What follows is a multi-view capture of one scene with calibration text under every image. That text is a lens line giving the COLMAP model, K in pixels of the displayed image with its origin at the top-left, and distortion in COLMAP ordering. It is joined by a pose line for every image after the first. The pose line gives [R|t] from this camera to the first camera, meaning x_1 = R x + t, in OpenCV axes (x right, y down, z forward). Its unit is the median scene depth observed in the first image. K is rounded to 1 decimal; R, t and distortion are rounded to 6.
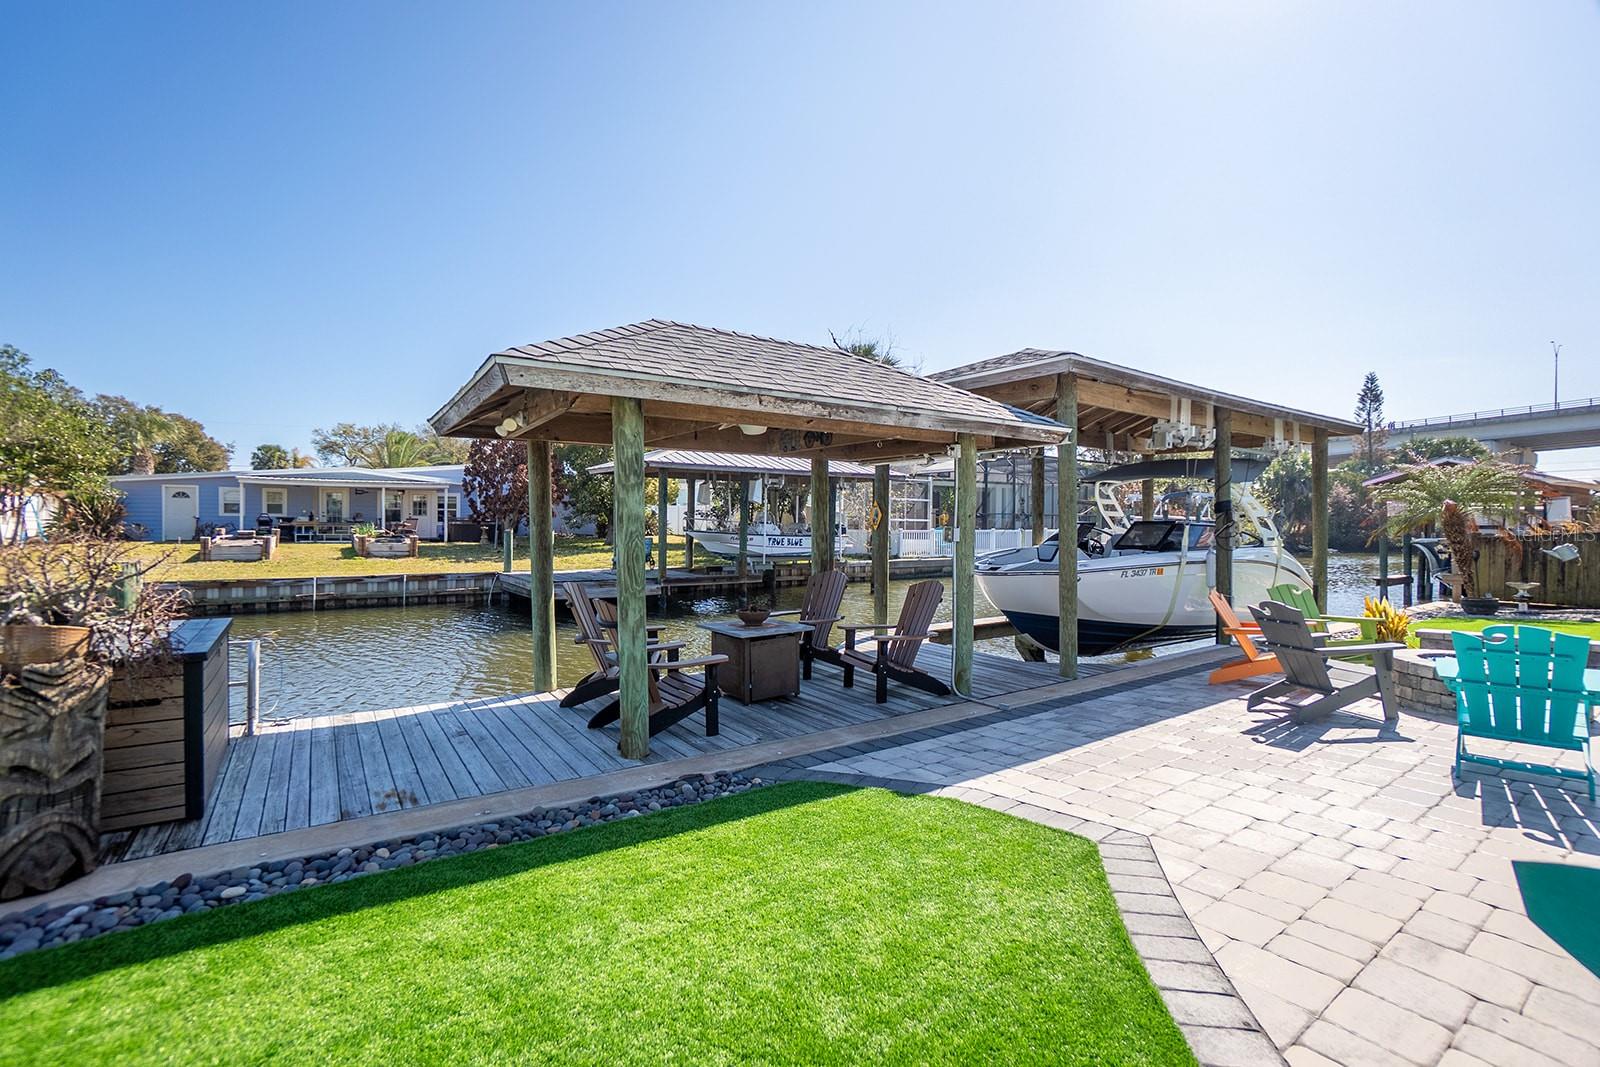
lens RADIAL K [[706.5, 0, 800.0], [0, 706.5, 533.5], [0, 0, 1]] dist [-0.036984, 0.000495]
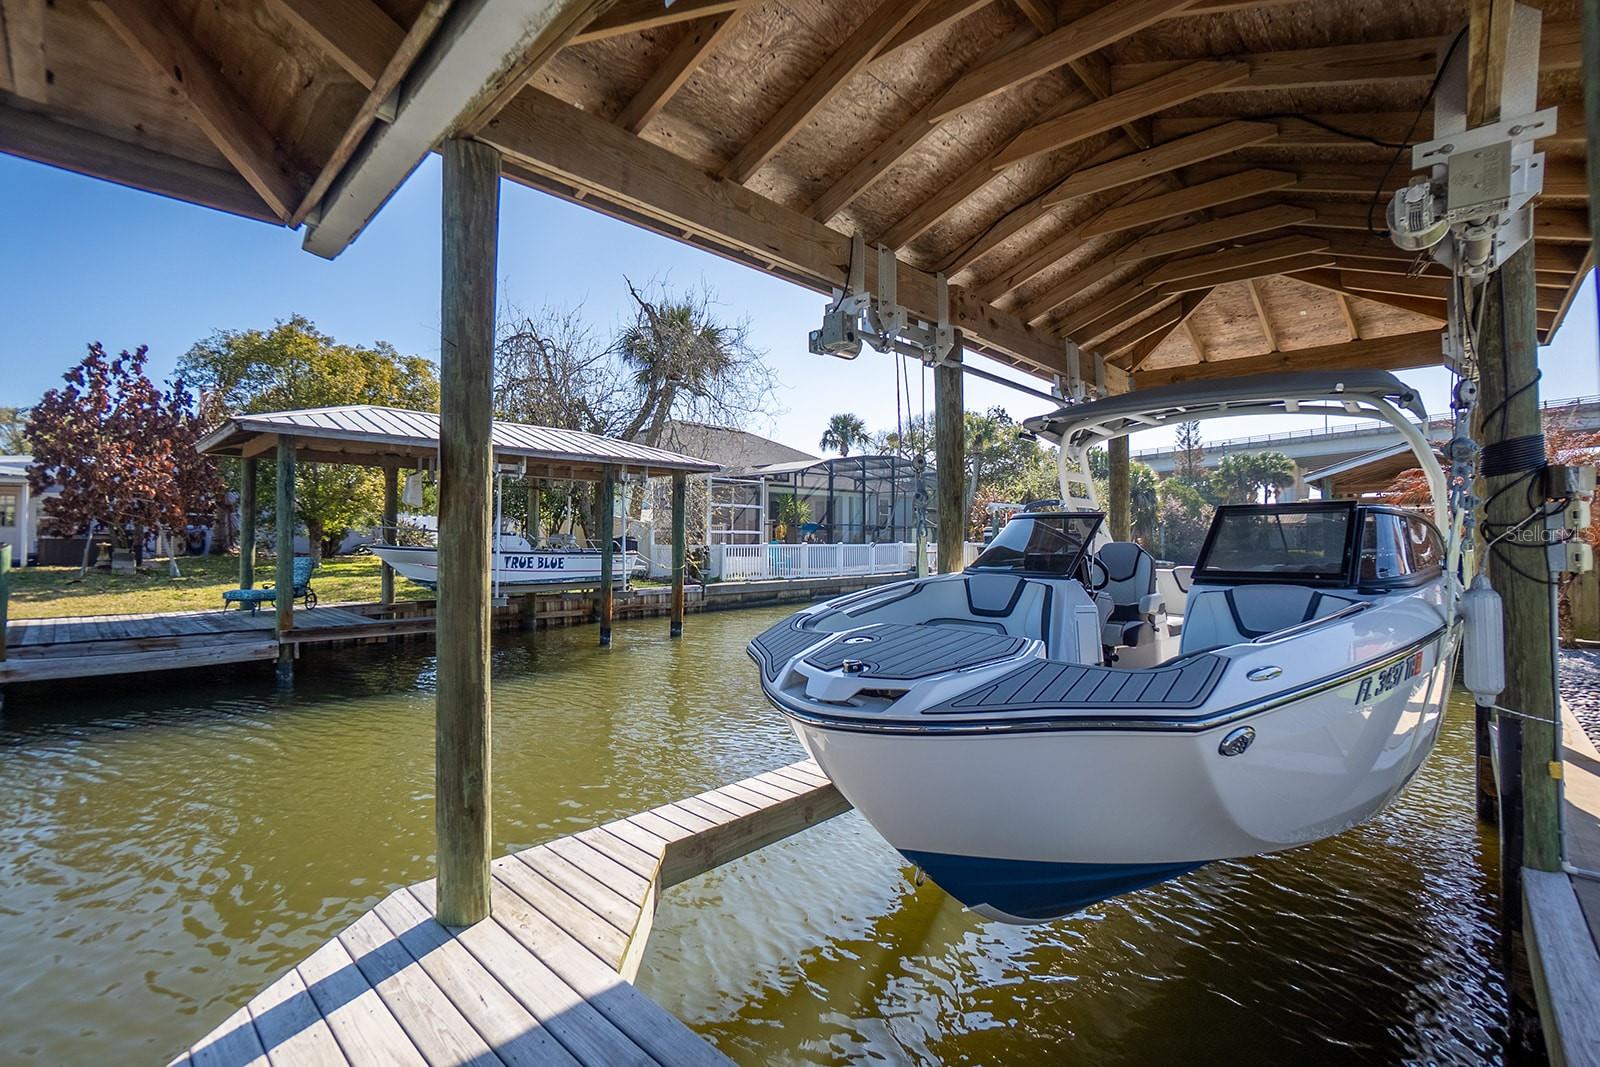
lens RADIAL K [[706.5, 0, 800.0], [0, 706.5, 533.5], [0, 0, 1]] dist [-0.036984, 0.000495]
pose [[0.977222, -0.003022, 0.212199, 0.060149], [0.008082, 0.999703, -0.022981, 0.001284], [-0.212067, 0.024173, 0.976956, 0.229708]]
